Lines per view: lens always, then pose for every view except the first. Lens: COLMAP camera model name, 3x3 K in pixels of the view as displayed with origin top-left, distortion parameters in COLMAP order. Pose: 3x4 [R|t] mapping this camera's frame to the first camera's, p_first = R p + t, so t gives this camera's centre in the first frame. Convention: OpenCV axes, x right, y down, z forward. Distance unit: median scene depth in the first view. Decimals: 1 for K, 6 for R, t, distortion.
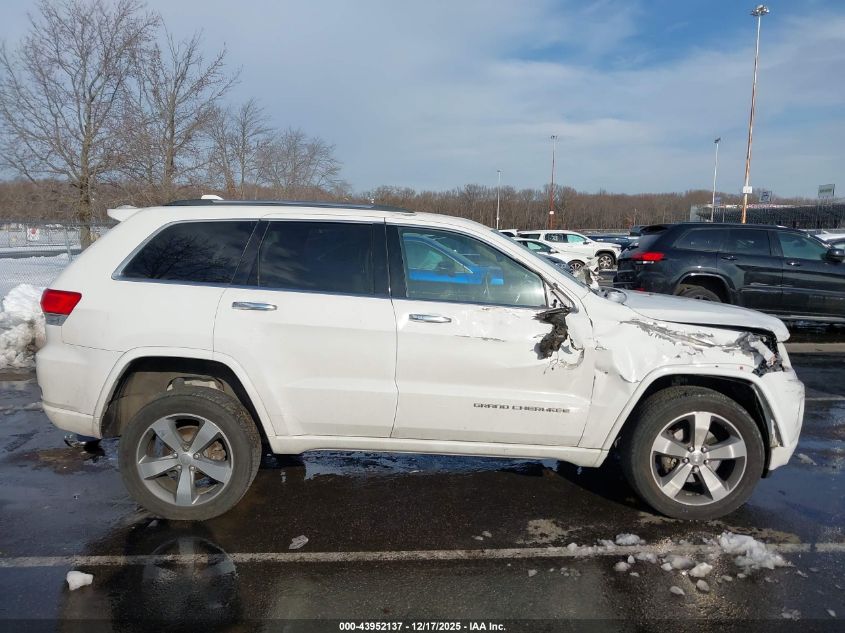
lens RADIAL K [[660.4, 0, 415.9], [0, 660.4, 312.6], [0, 0, 1]] dist [0.031581, -0.012091]
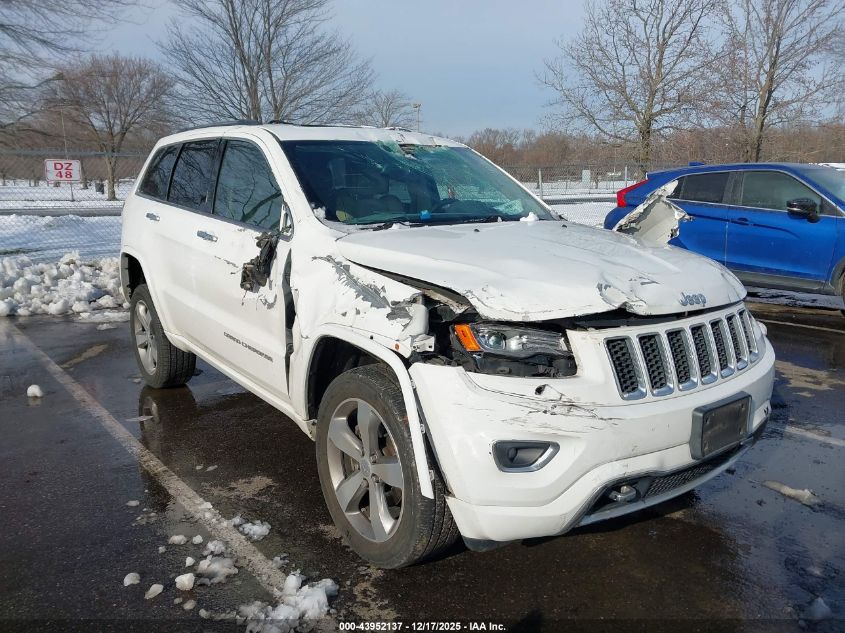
lens RADIAL K [[660.4, 0, 421.1], [0, 660.4, 319.9], [0, 0, 1]] dist [0.031581, -0.012091]
pose [[0.603422, 0.154162, -0.782378, 0.968183], [-0.085706, 0.987989, 0.128574, -0.021419], [0.792803, -0.010530, 0.609387, 0.644754]]
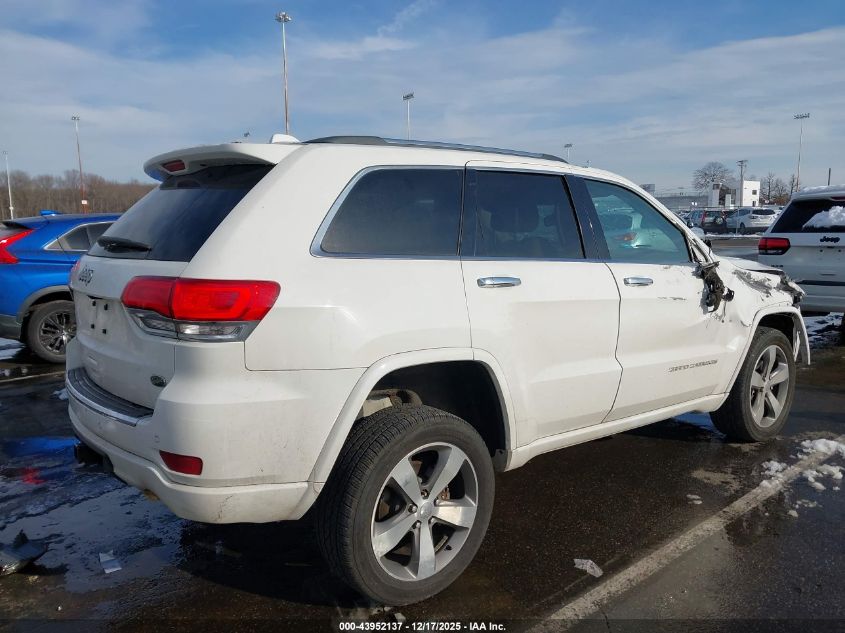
lens RADIAL K [[660.4, 0, 419.6], [0, 660.4, 315.5], [0, 0, 1]] dist [0.031581, -0.012091]
pose [[0.781801, -0.101843, 0.615155, -0.759124], [0.090806, 0.994649, 0.049265, -0.016194], [-0.616880, 0.017344, 0.786866, 0.457853]]
